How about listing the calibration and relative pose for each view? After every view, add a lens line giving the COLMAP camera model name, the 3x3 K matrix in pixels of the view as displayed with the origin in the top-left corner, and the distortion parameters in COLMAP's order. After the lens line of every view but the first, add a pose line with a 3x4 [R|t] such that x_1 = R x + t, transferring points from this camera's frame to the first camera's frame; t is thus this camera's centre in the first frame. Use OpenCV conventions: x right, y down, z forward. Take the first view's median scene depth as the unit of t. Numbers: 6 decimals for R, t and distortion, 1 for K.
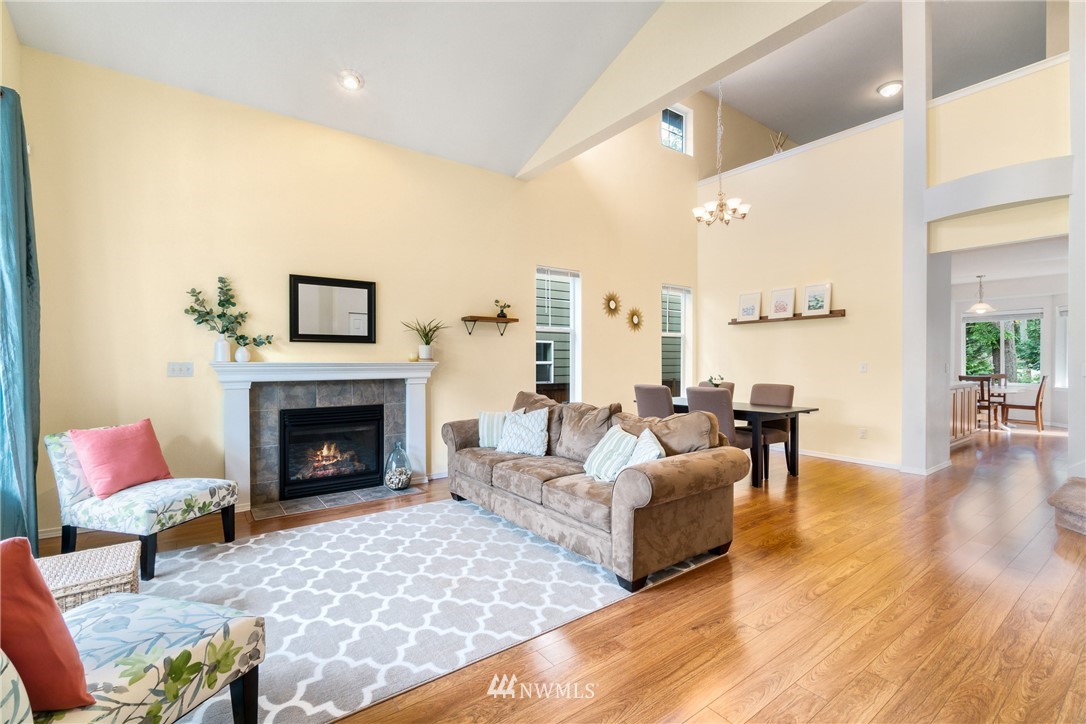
lens RADIAL K [[473.3, 0, 543.0], [0, 473.3, 362.0], [0, 0, 1]] dist [-0.002748, 0.000486]
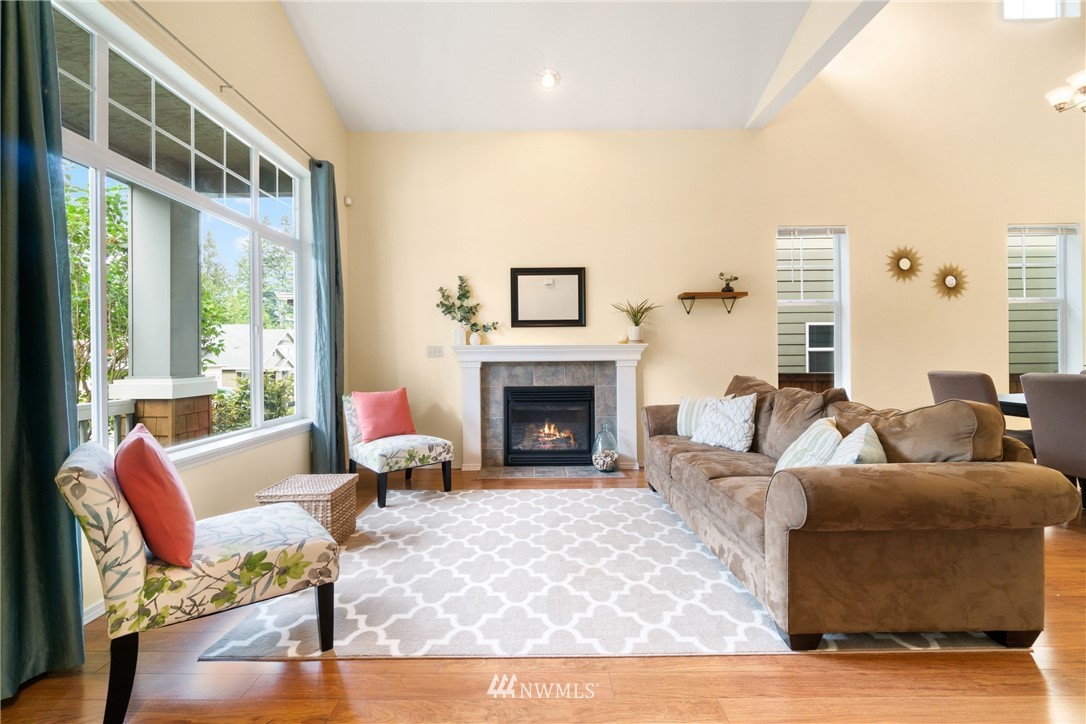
lens RADIAL K [[467.1, 0, 540.4], [0, 467.1, 351.2], [0, 0, 1]] dist [-0.002648, -0.000046]
pose [[0.806741, -0.015638, -0.590699, 0.200227], [0.007931, 0.999846, -0.015638, 0.035776], [0.590852, 0.007931, 0.806741, 0.146718]]
